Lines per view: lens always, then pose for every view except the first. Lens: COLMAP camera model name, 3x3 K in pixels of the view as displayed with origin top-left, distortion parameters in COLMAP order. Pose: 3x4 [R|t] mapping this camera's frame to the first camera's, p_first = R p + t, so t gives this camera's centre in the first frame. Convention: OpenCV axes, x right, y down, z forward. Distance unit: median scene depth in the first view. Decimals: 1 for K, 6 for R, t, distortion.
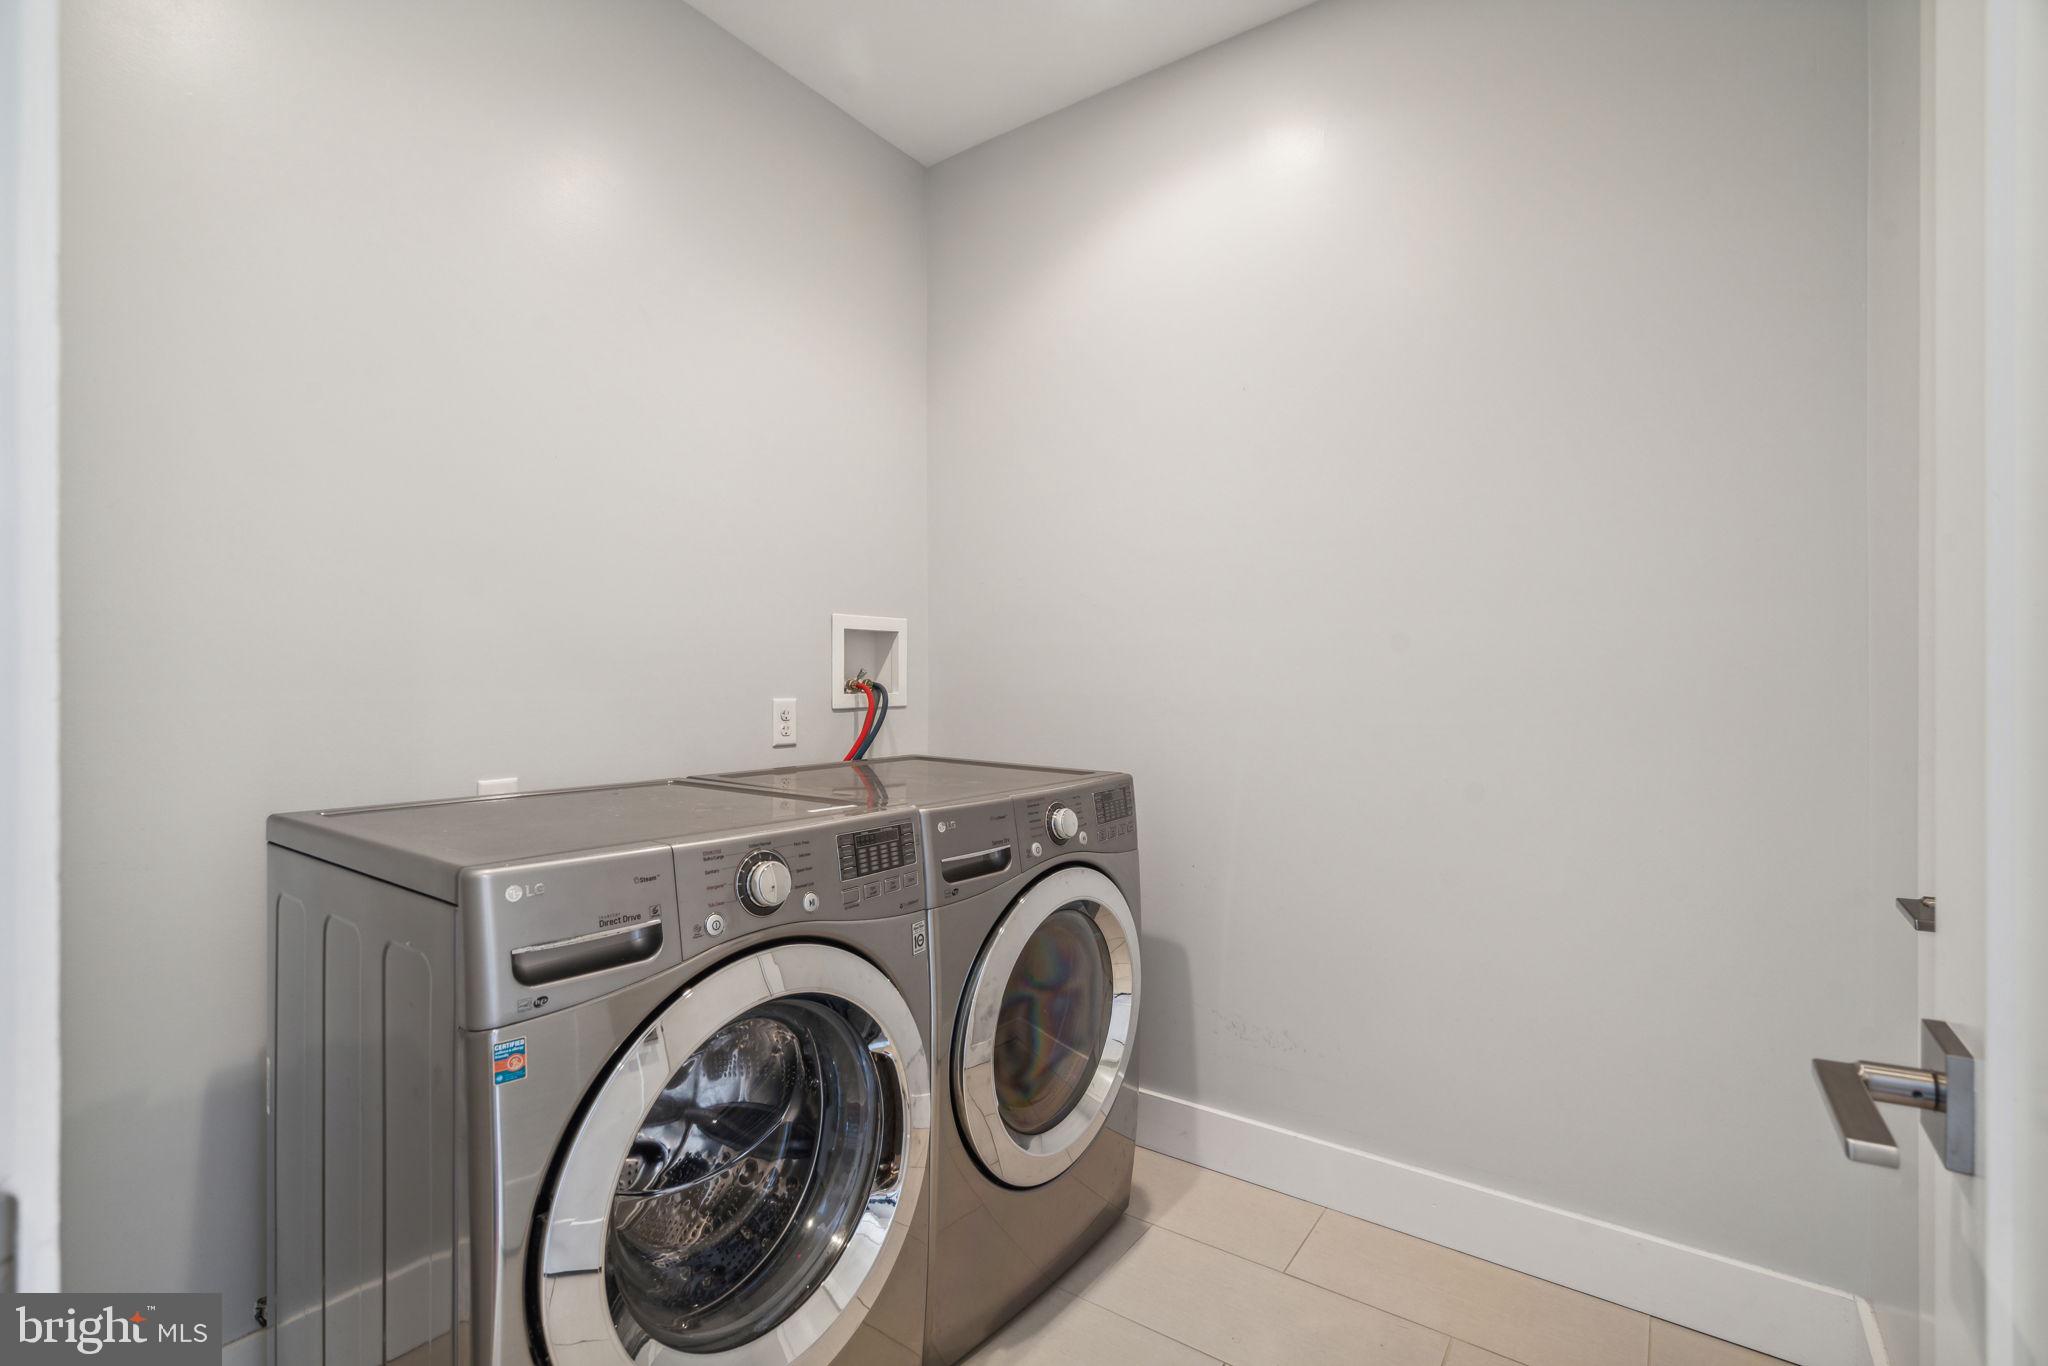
lens RADIAL K [[938.2, 0, 1018.6], [0, 938.2, 685.1], [0, 0, 1]] dist [-0.000259, -0.000325]
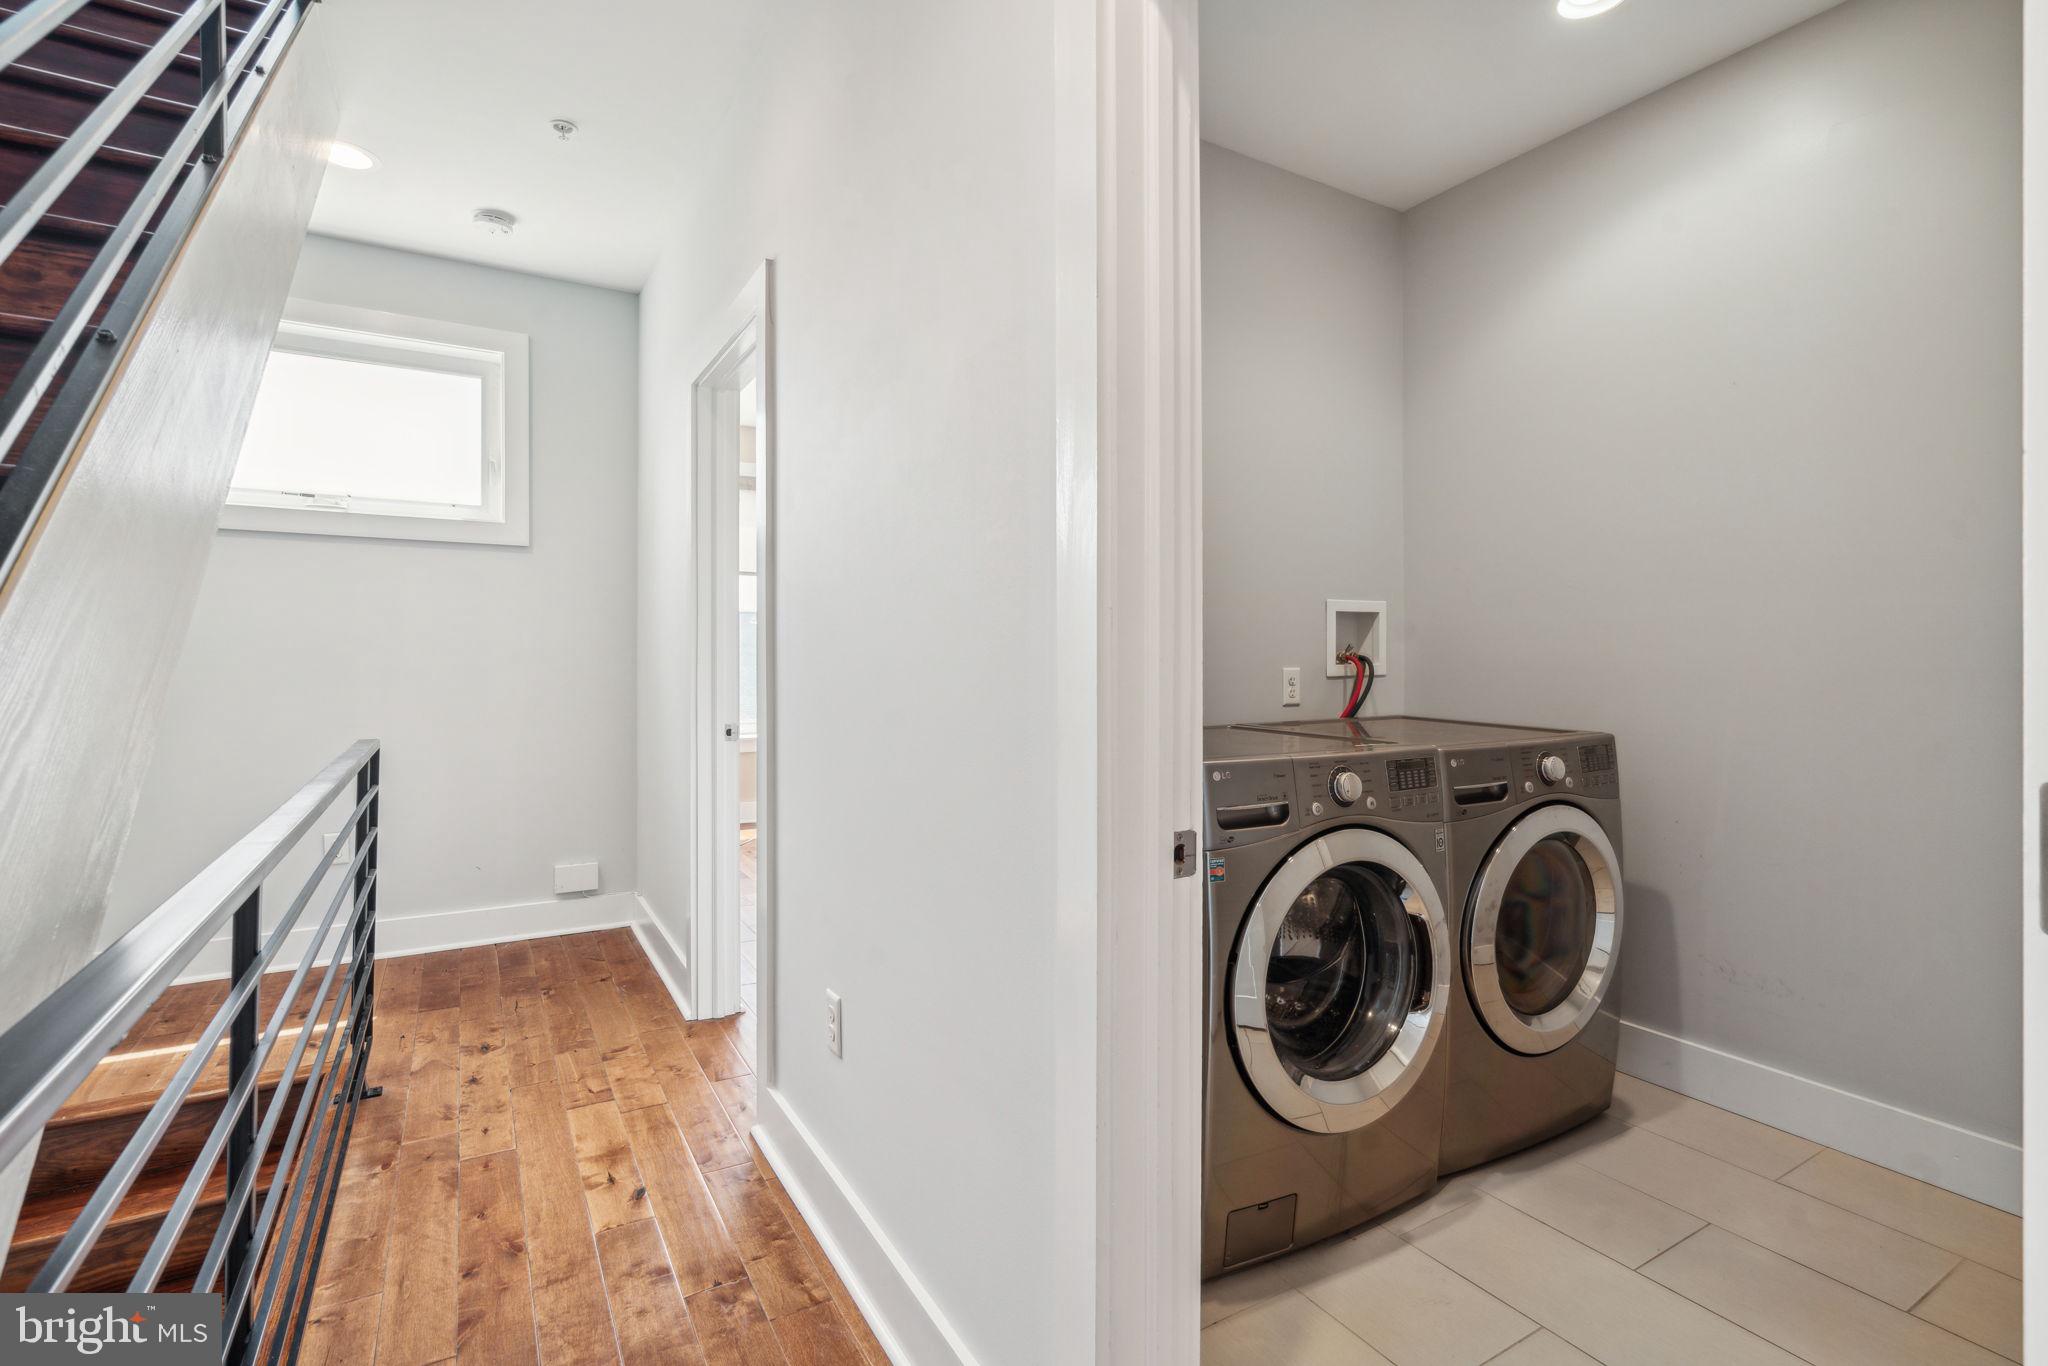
lens RADIAL K [[938.2, 0, 1022.8], [0, 938.2, 654.0], [0, 0, 1]] dist [-0.000259, -0.000325]
pose [[0.909859, -0.001319, -0.414915, -0.073404], [0.000877, 0.999999, -0.001255, -0.004410], [0.414916, 0.000778, 0.909859, -0.421669]]
